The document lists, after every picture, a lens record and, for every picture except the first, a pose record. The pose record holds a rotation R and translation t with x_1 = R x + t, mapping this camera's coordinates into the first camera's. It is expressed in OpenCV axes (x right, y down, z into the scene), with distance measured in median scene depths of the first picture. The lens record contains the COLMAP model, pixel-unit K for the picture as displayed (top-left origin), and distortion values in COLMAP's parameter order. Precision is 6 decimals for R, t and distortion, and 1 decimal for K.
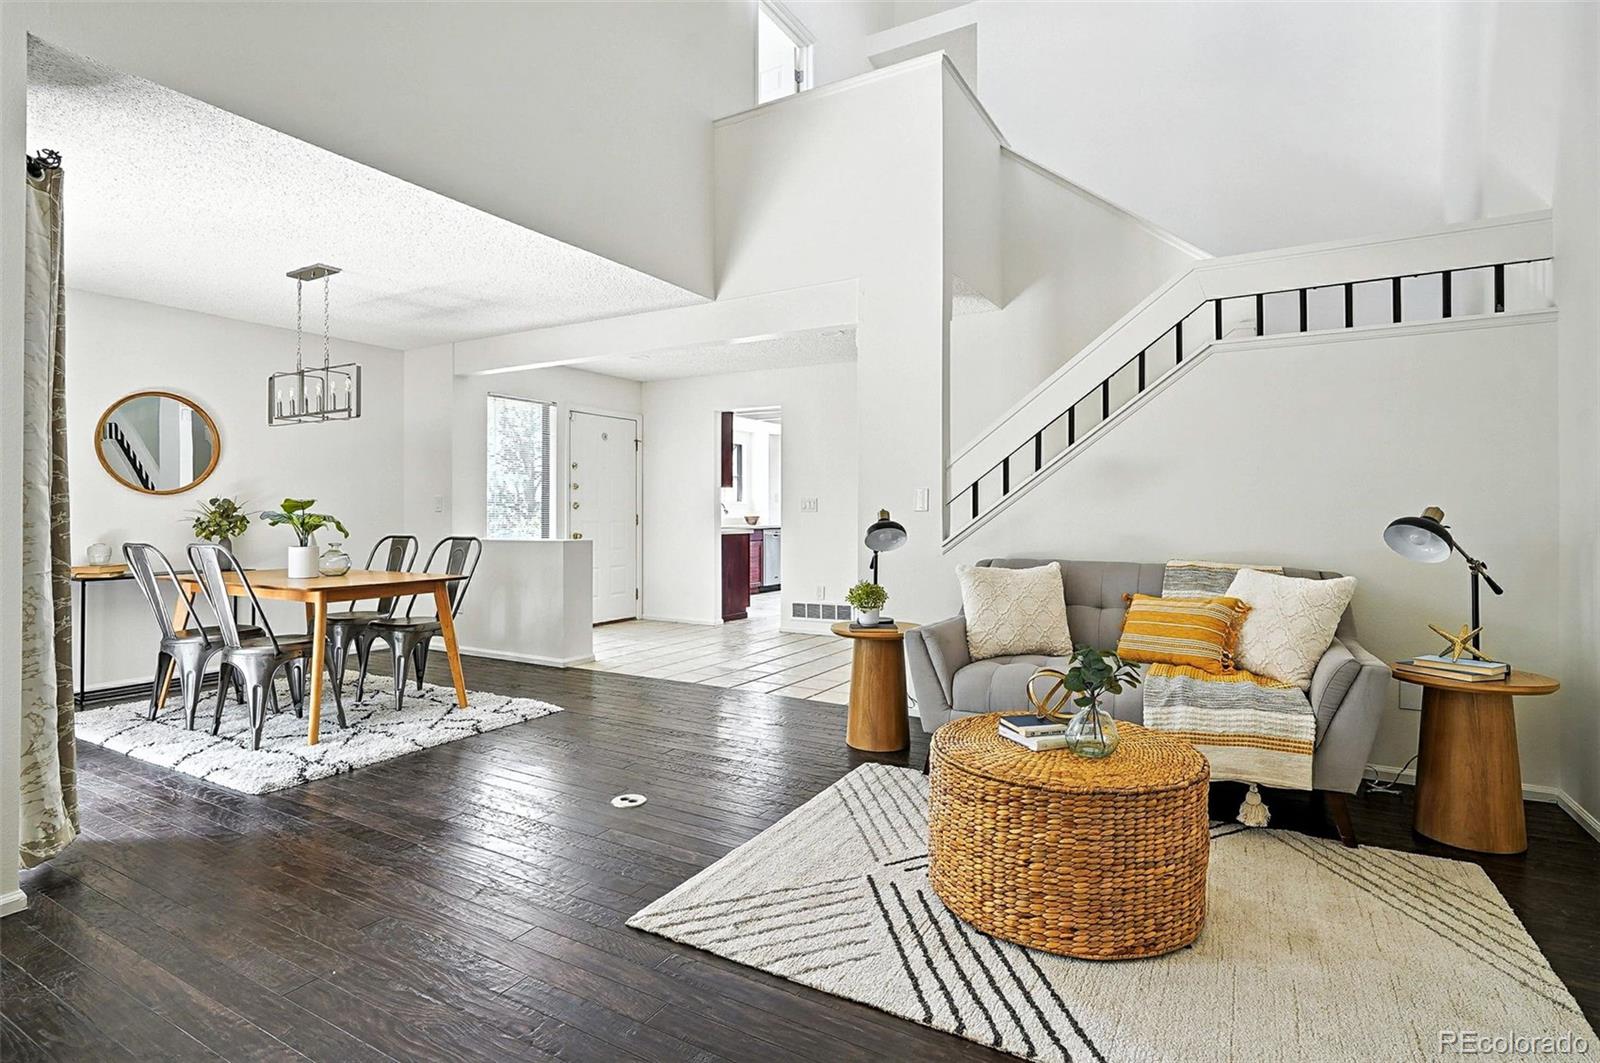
lens RADIAL K [[799.9, 0, 791.7], [0, 799.9, 516.0], [0, 0, 1]] dist [0.002366, 0.000409]
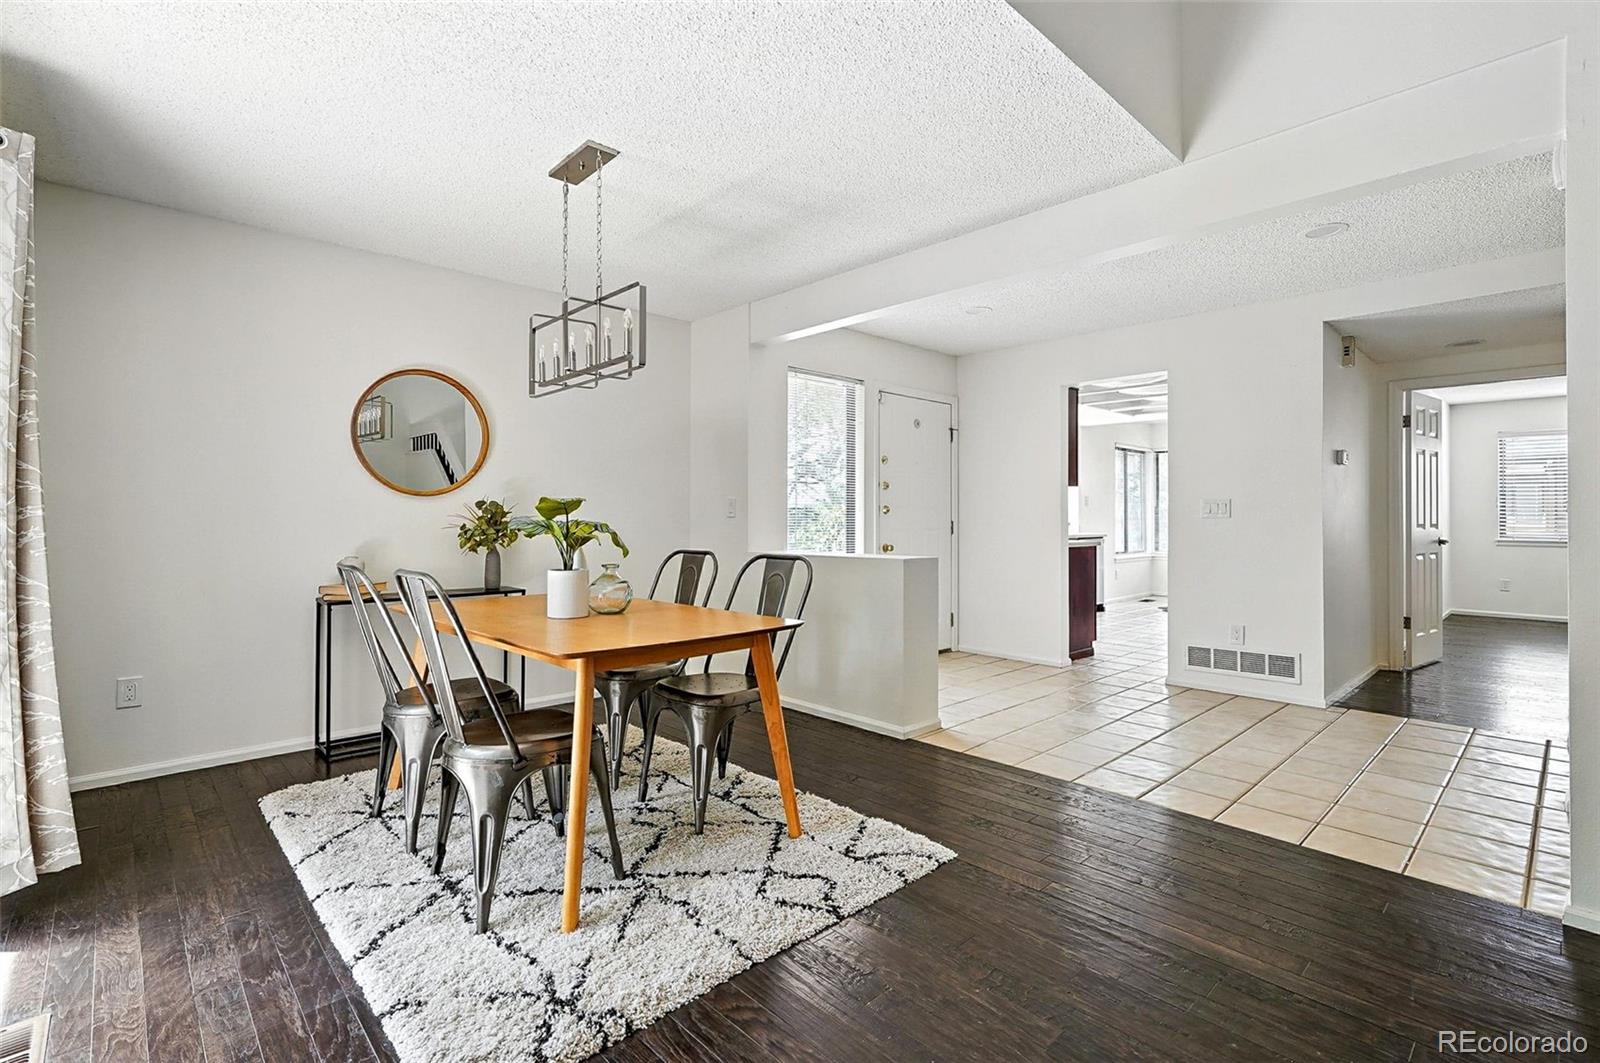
lens RADIAL K [[723.4, 0, 800.4], [0, 723.4, 524.8], [0, 0, 1]] dist [-0.000710, 0.002013]
pose [[0.961853, 0.004157, -0.273535, -0.242337], [-0.002754, 0.999981, 0.005514, -0.002650], [0.273553, -0.004551, 0.961846, 0.443350]]
